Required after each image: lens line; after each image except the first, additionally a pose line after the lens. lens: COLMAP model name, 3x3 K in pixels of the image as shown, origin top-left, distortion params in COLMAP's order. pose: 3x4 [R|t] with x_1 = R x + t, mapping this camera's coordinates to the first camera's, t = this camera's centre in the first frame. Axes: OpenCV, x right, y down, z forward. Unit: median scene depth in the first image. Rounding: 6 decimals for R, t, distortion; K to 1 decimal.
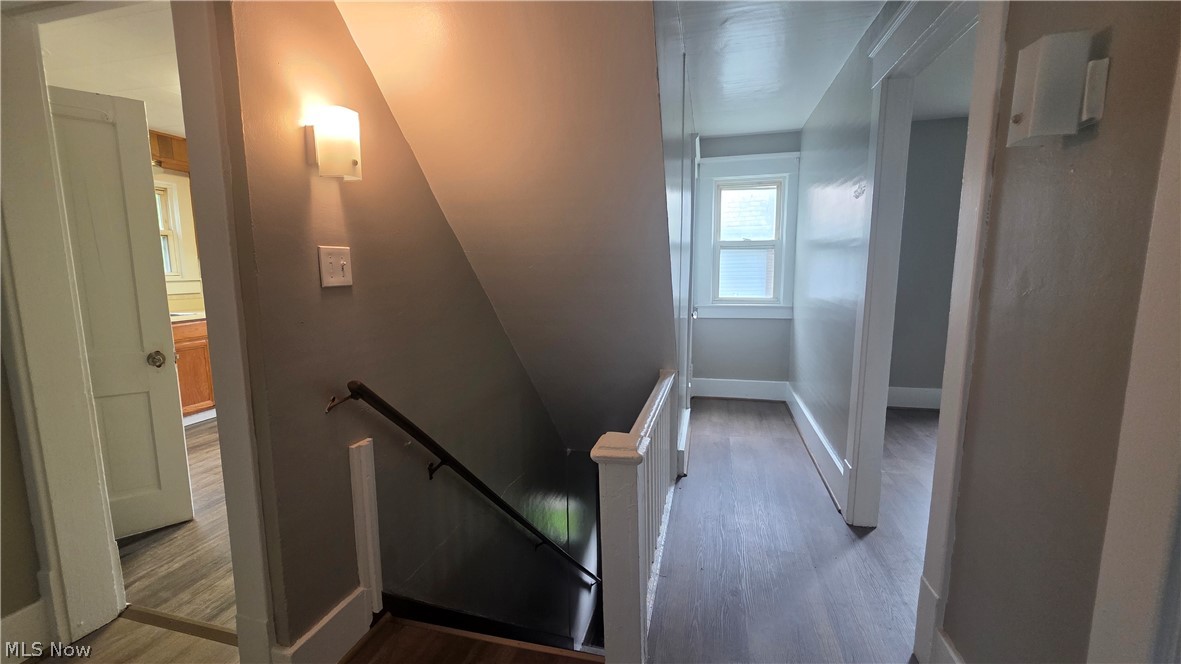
lens RADIAL K [[471.6, 0, 590.4], [0, 471.6, 330.1], [0, 0, 1]] dist [0.002053, 0.000293]
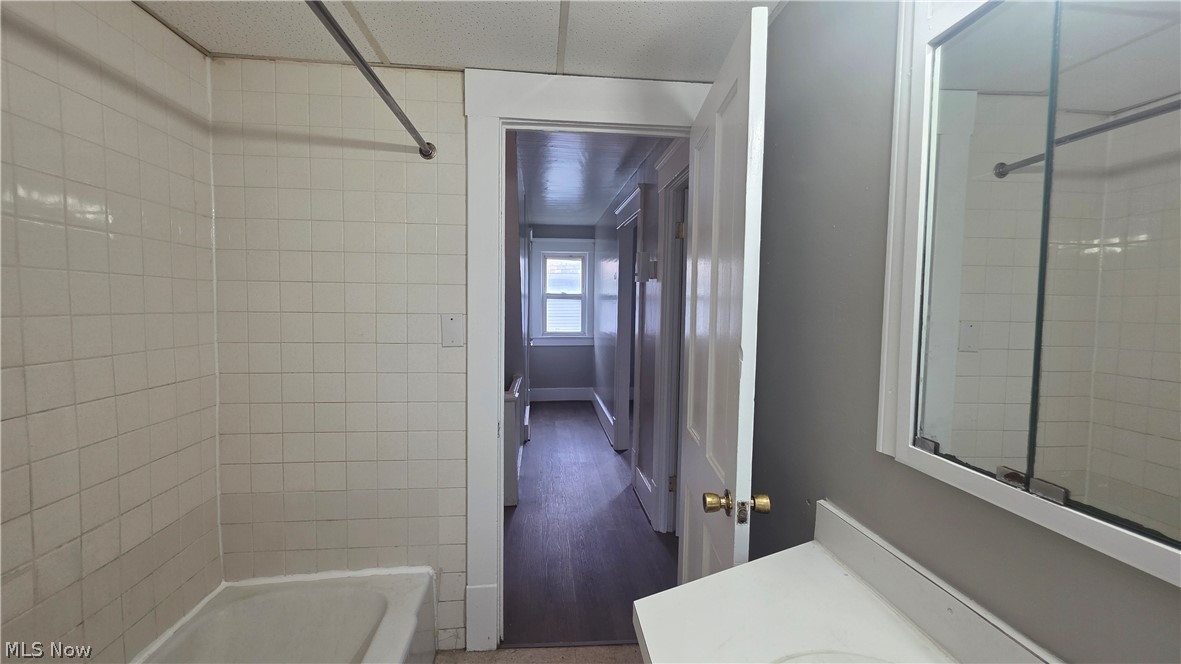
lens RADIAL K [[471.6, 0, 588.3], [0, 471.6, 328.6], [0, 0, 1]] dist [0.002053, 0.000293]
pose [[0.938058, -0.004161, 0.346454, -0.118313], [0.030224, 0.997099, -0.069857, 0.028769], [-0.345158, 0.076001, 0.935462, -0.432341]]
